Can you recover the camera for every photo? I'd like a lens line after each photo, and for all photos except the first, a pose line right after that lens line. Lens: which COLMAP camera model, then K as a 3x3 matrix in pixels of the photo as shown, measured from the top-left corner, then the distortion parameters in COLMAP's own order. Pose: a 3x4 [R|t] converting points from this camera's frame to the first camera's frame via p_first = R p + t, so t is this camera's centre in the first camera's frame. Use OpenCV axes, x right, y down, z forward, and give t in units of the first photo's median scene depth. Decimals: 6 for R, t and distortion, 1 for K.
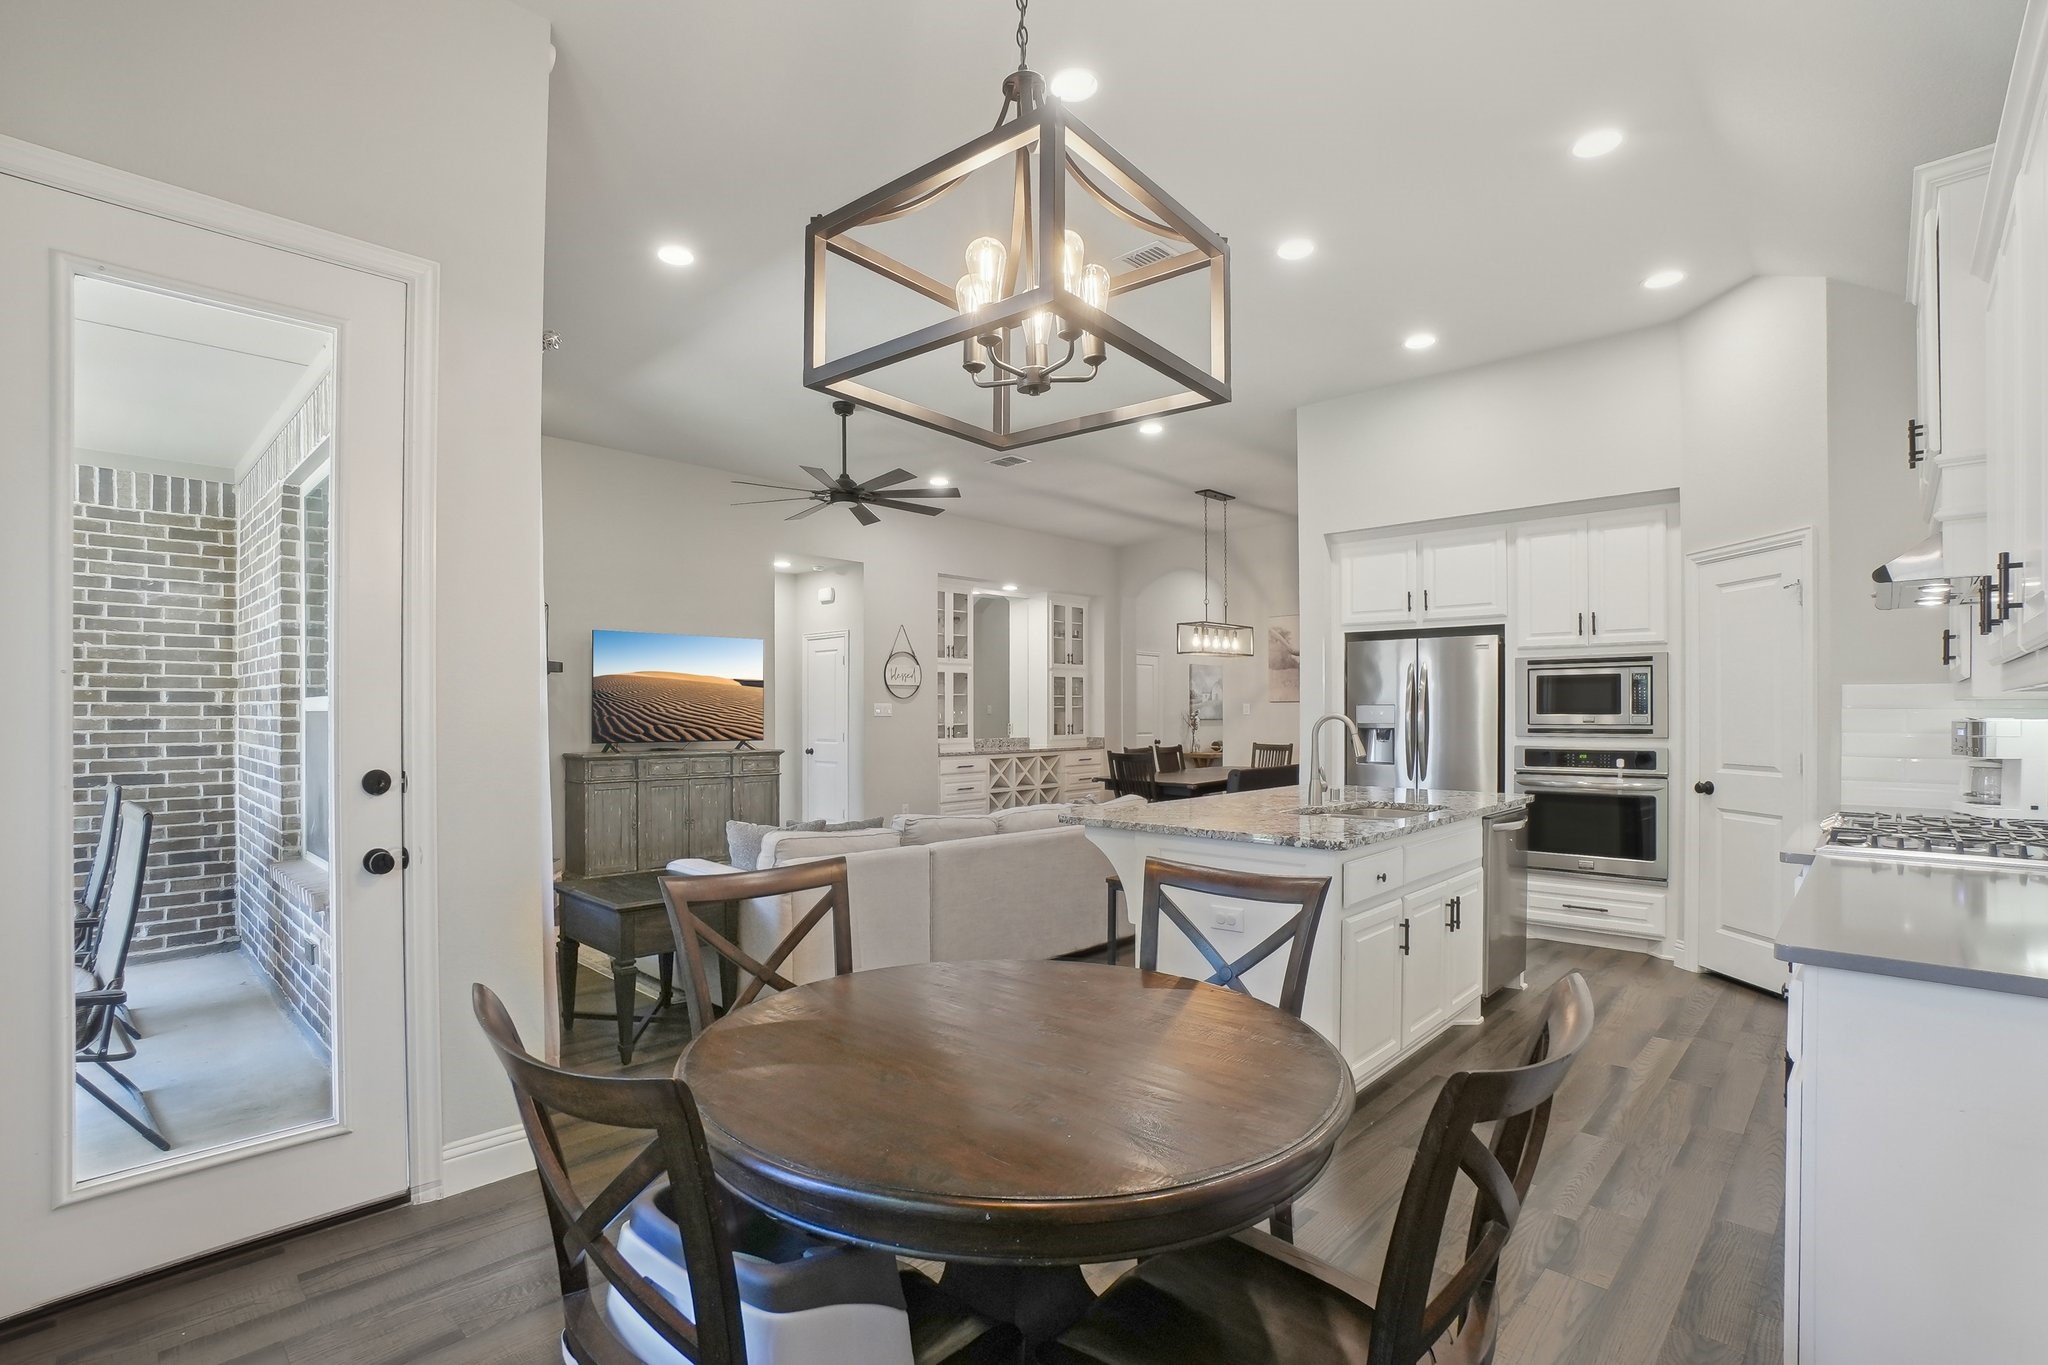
lens RADIAL K [[913.6, 0, 1028.0], [0, 913.6, 711.5], [0, 0, 1]] dist [-0.000181, 0.000172]
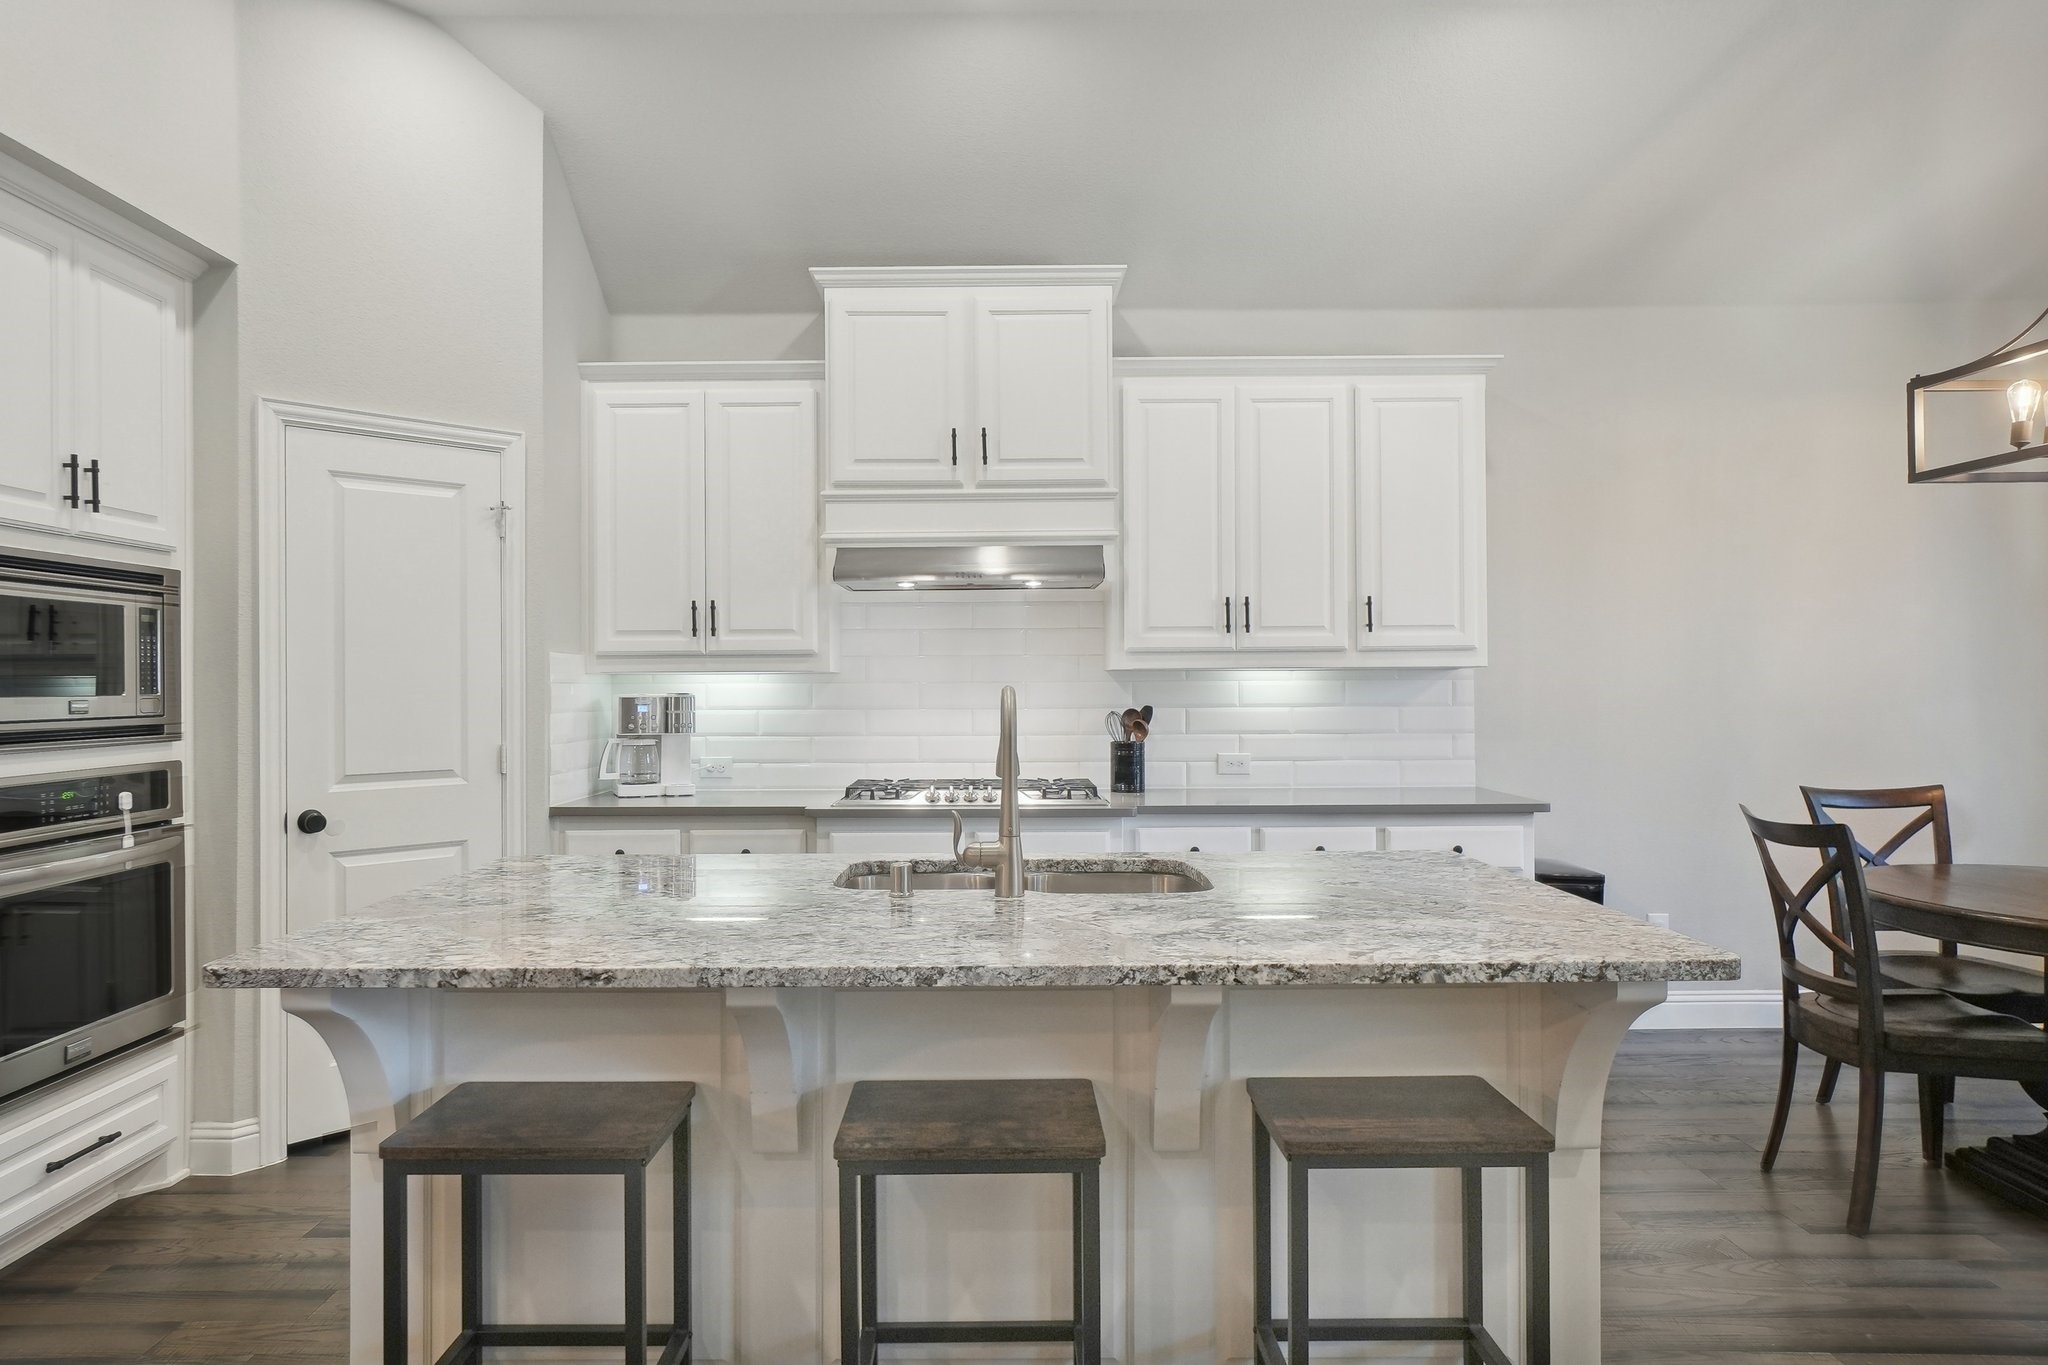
lens RADIAL K [[1199.8, 0, 1024.0], [0, 1199.8, 682.5], [0, 0, 1]] dist [-0.005685, -0.001024]
pose [[-0.688718, 0.003937, 0.725019, -0.097404], [0.003322, 0.999992, -0.002275, -0.000037], [-0.725022, 0.000842, -0.688725, 1.101796]]
